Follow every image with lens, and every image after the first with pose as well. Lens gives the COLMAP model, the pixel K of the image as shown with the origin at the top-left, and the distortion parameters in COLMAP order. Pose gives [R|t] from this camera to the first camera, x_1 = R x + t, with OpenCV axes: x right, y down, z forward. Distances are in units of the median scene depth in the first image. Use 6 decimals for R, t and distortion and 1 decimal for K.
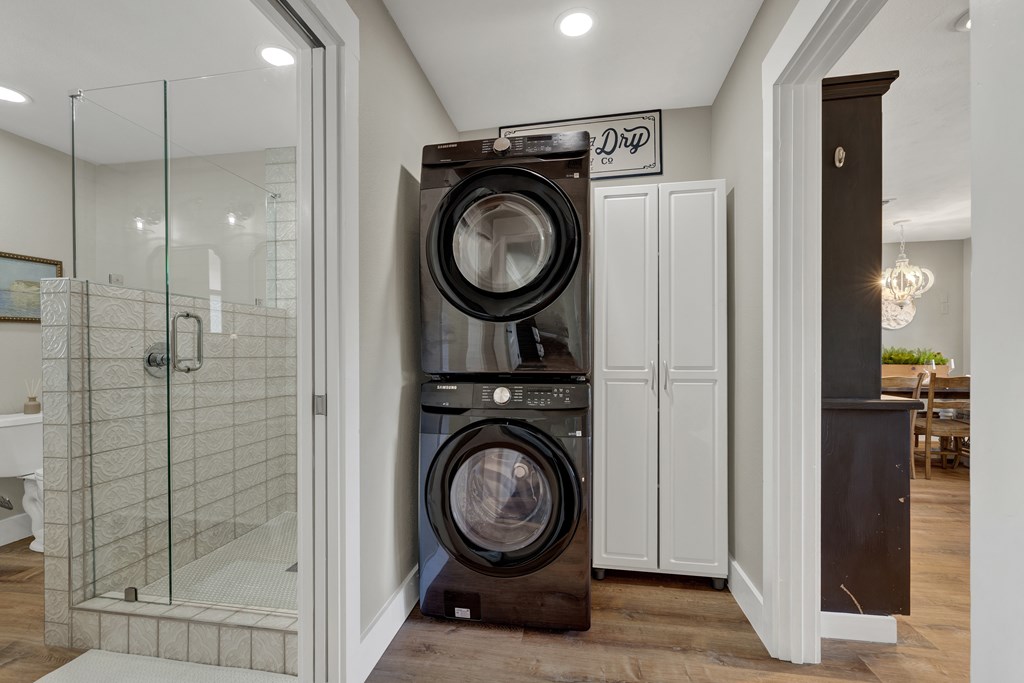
lens RADIAL K [[439.7, 0, 510.4], [0, 439.7, 351.9], [0, 0, 1]] dist [-0.001151, 0.001073]
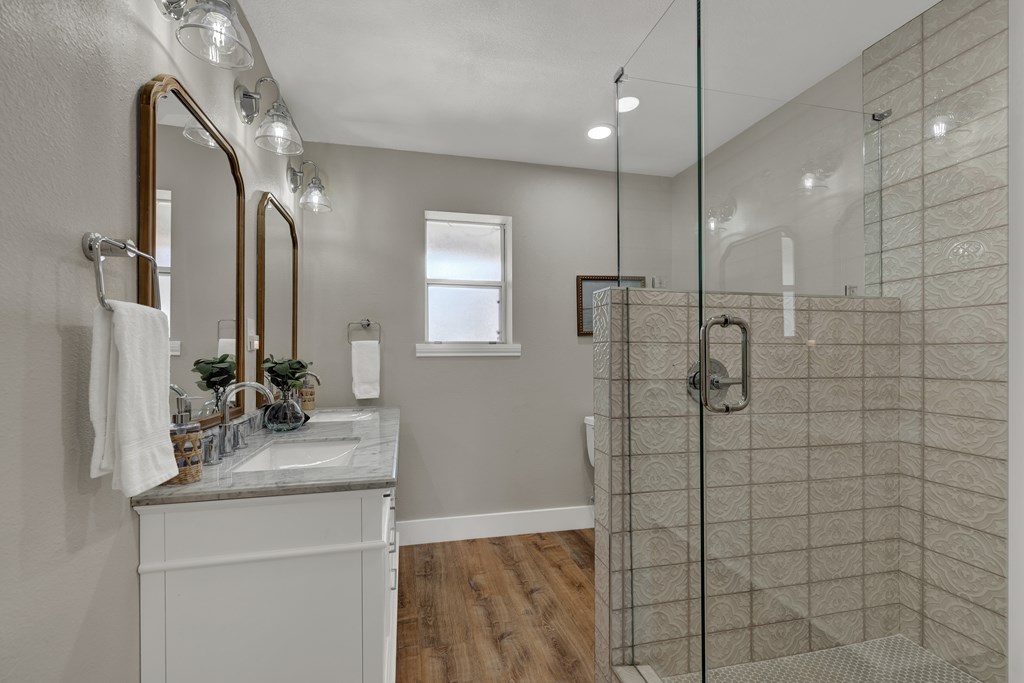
lens RADIAL K [[439.7, 0, 496.3], [0, 439.7, 353.3], [0, 0, 1]] dist [-0.001151, 0.001073]
pose [[0.369494, 0.003772, -0.929226, -0.264133], [0.000217, 0.999991, 0.004145, -0.039015], [0.929233, -0.001734, 0.369490, 0.446826]]
